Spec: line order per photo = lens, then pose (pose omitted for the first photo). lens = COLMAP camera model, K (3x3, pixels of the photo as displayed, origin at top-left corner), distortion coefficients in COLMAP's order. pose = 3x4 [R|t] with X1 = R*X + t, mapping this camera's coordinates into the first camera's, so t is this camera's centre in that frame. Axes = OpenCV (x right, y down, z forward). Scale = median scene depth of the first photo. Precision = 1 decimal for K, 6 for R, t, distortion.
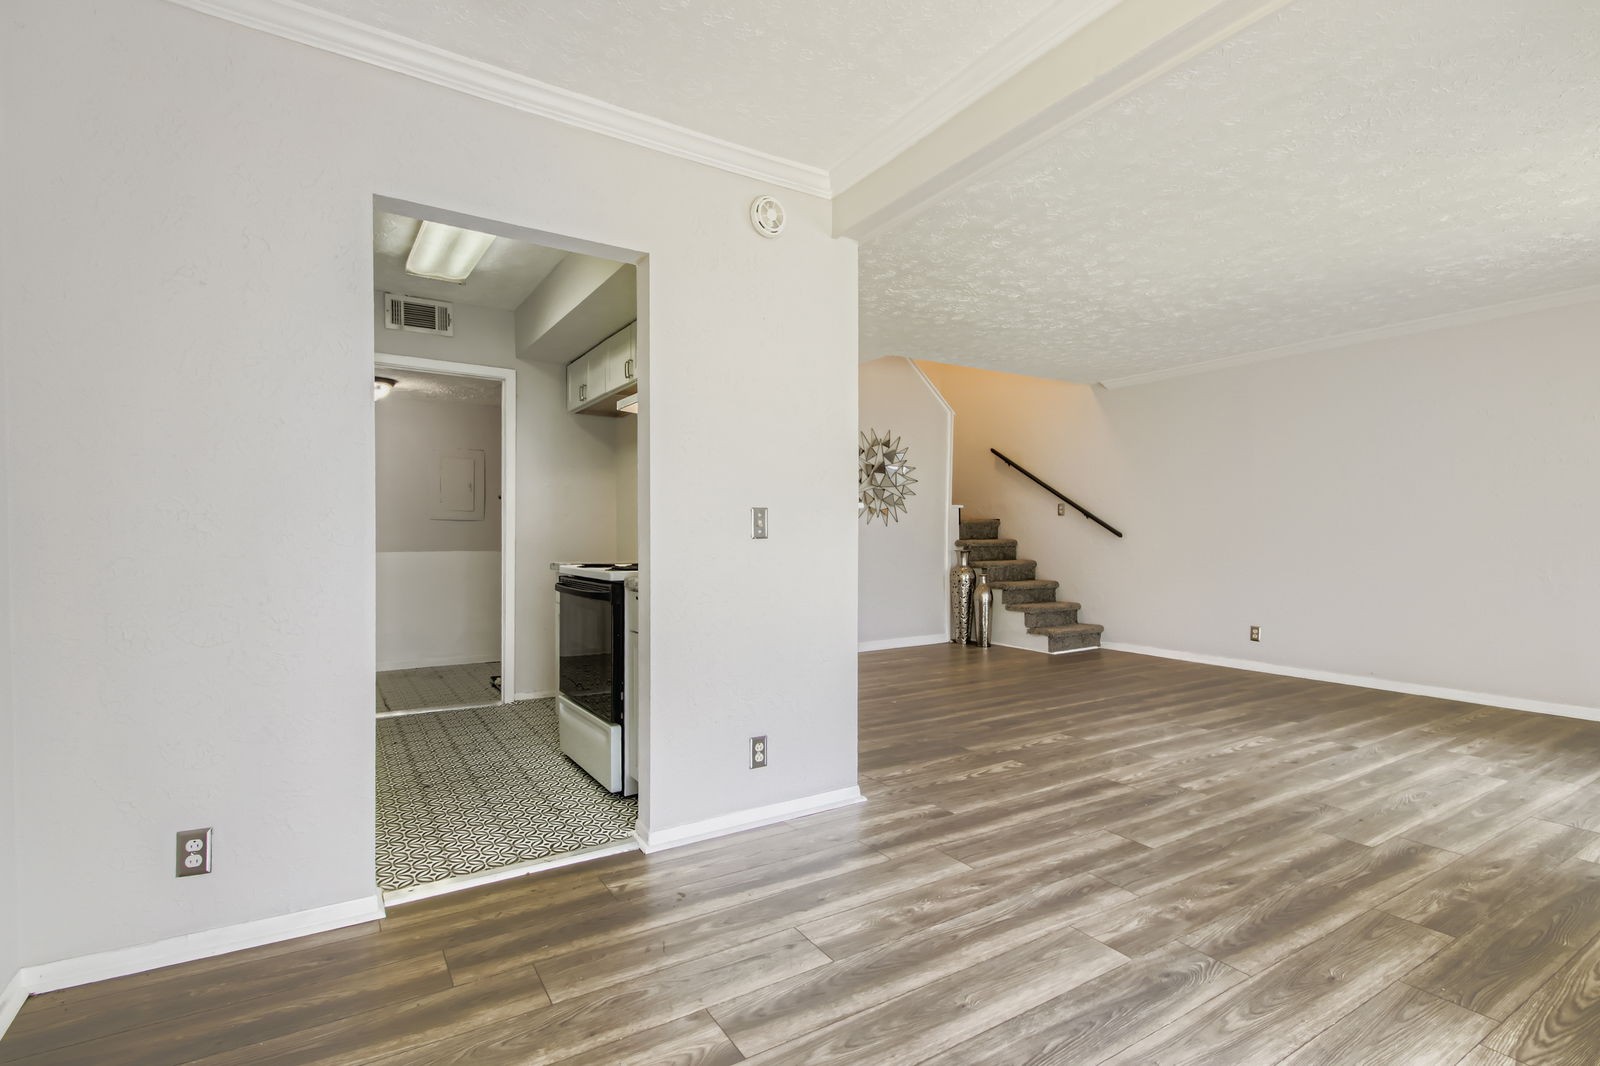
lens RADIAL K [[767.3, 0, 810.8], [0, 767.3, 544.3], [0, 0, 1]] dist [0.013151, -0.007632]
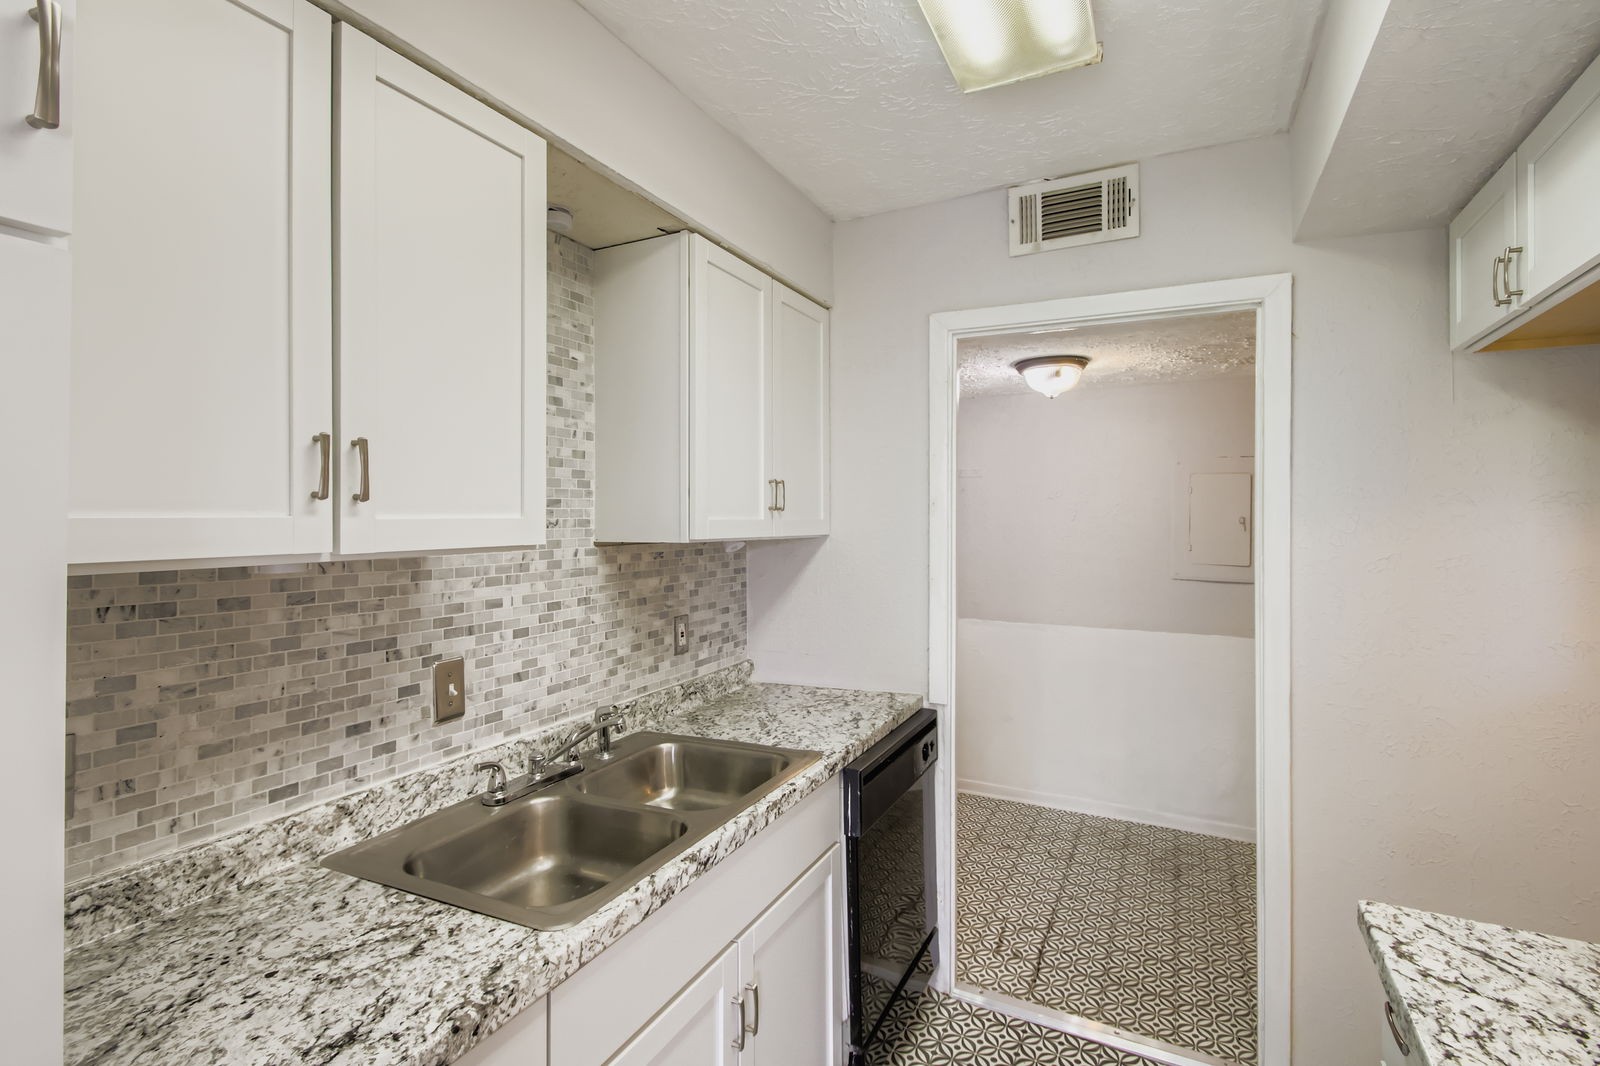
lens RADIAL K [[740.4, 0, 819.7], [0, 740.4, 505.8], [0, 0, 1]] dist [0.022101, -0.011103]
pose [[0.520443, -0.013427, -0.853791, -0.189788], [-0.011372, 0.999679, -0.022653, -0.097858], [0.853821, 0.021499, 0.520123, 0.625289]]
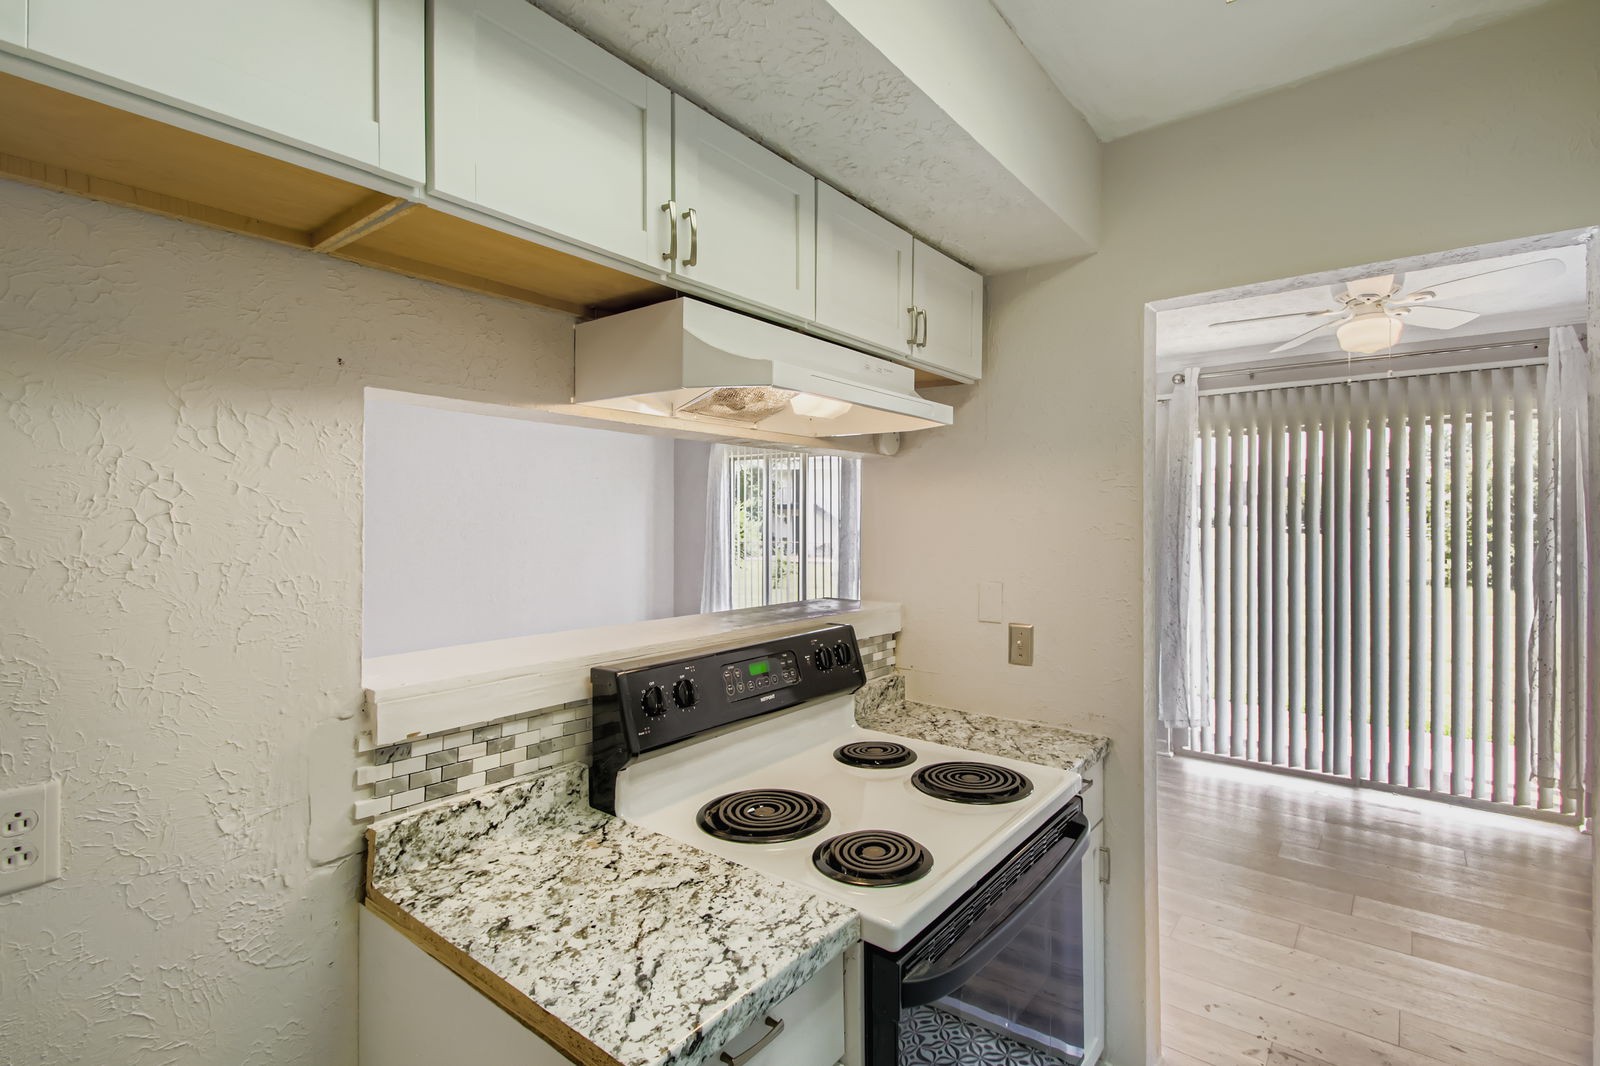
lens RADIAL K [[740.4, 0, 824.3], [0, 740.4, 512.1], [0, 0, 1]] dist [0.022101, -0.011103]
pose [[-0.345495, 0.004912, 0.938408, -0.476042], [0.008259, 0.999963, -0.002194, -0.099848], [-0.938384, 0.006993, -0.345523, 0.921706]]
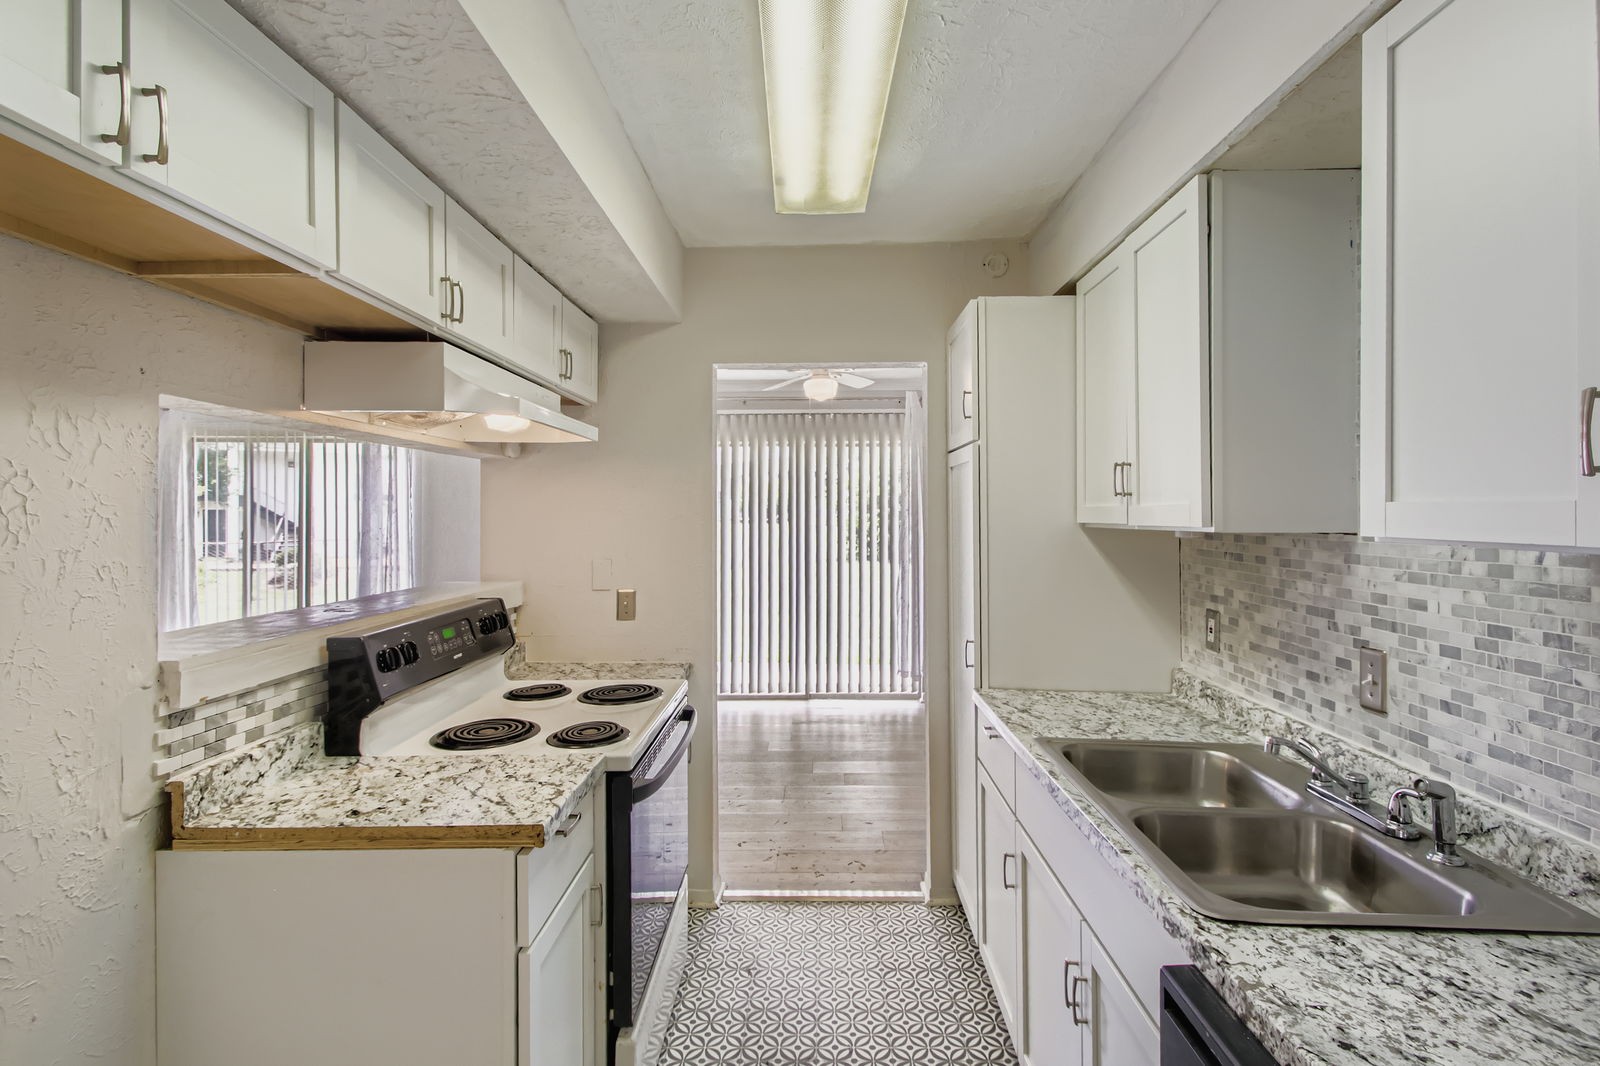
lens RADIAL K [[740.4, 0, 811.5], [0, 740.4, 511.7], [0, 0, 1]] dist [0.022101, -0.011103]
pose [[-0.841209, 0.000782, 0.540710, -0.549502], [0.007875, 0.999911, 0.010805, -0.100229], [-0.540653, 0.013348, -0.841140, 1.087178]]
